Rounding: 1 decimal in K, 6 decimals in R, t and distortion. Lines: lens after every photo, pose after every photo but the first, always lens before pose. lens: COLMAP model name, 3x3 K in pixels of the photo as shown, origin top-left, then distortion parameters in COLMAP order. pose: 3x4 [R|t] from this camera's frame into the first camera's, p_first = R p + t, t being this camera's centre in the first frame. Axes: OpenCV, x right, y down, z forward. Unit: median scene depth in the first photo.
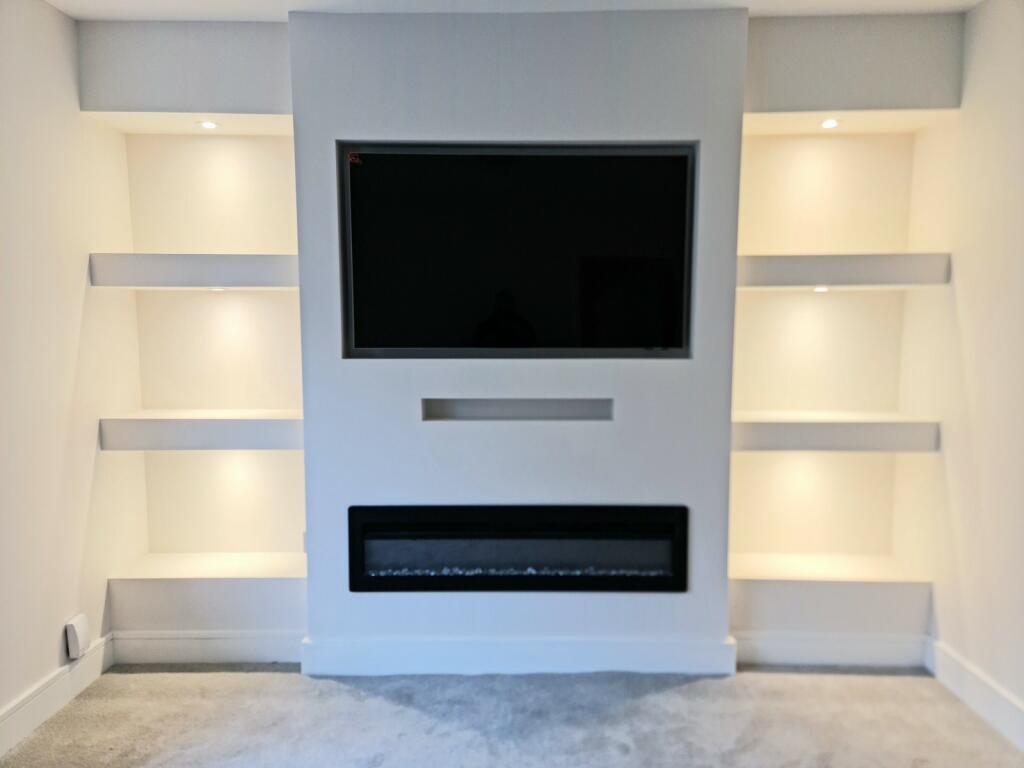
lens RADIAL K [[746.1, 0, 521.2], [0, 746.1, 398.8], [0, 0, 1]] dist [0.054997, -0.009519]
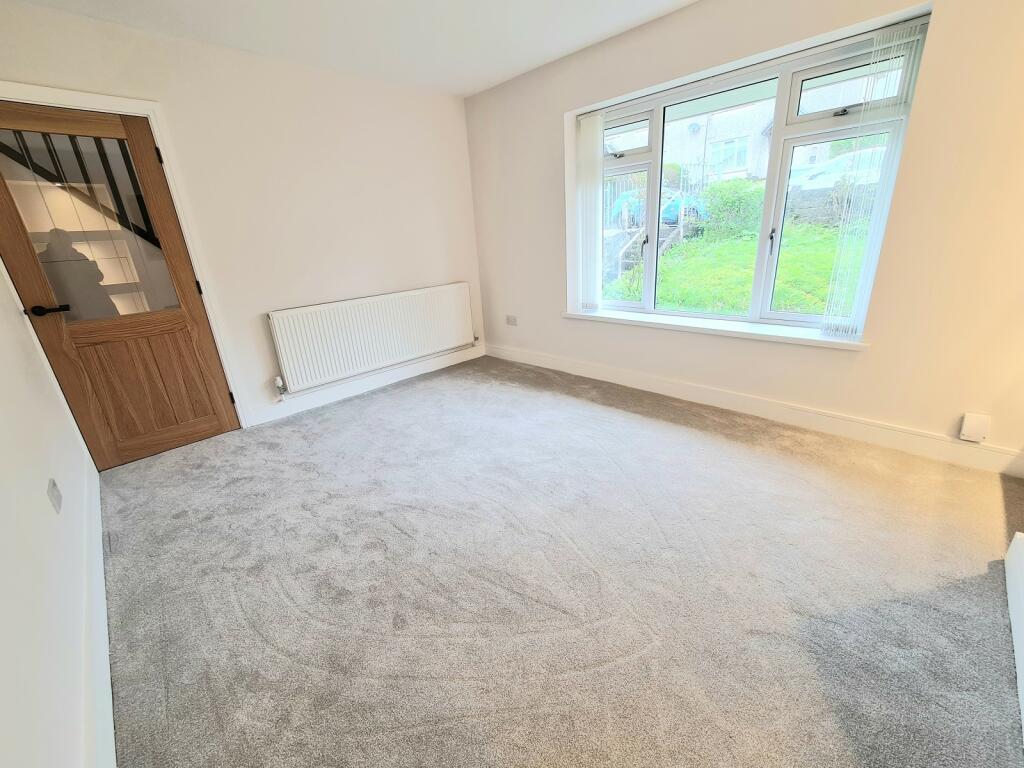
lens RADIAL K [[421.2, 0, 509.6], [0, 421.2, 384.7], [0, 0, 1]] dist [-0.004606, 0.000801]
pose [[-0.710912, 0.271506, -0.648759, 0.450088], [-0.014159, 0.916763, 0.399181, -0.042071], [0.703138, 0.292968, -0.647894, 0.839850]]
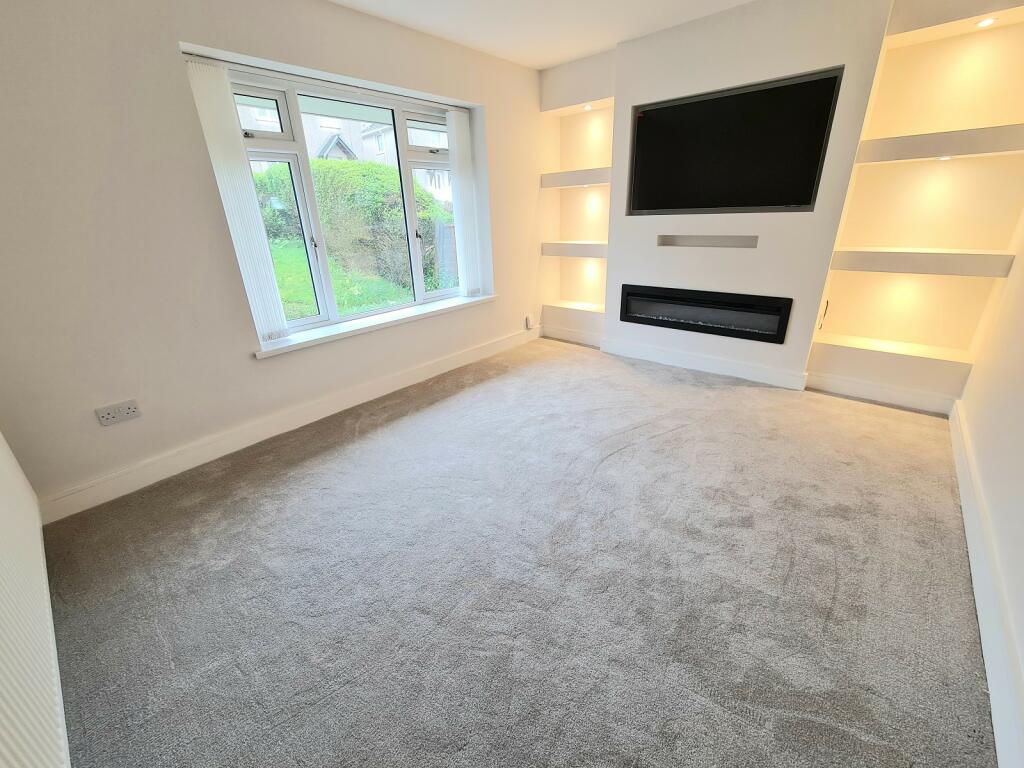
lens RADIAL K [[421.2, 0, 513.6], [0, 421.2, 380.1], [0, 0, 1]] dist [-0.004606, 0.000801]
pose [[0.754588, 0.218006, -0.618926, 0.384836], [-0.027963, 0.953026, 0.301595, 0.043505], [0.655602, -0.210273, 0.725238, -0.229803]]
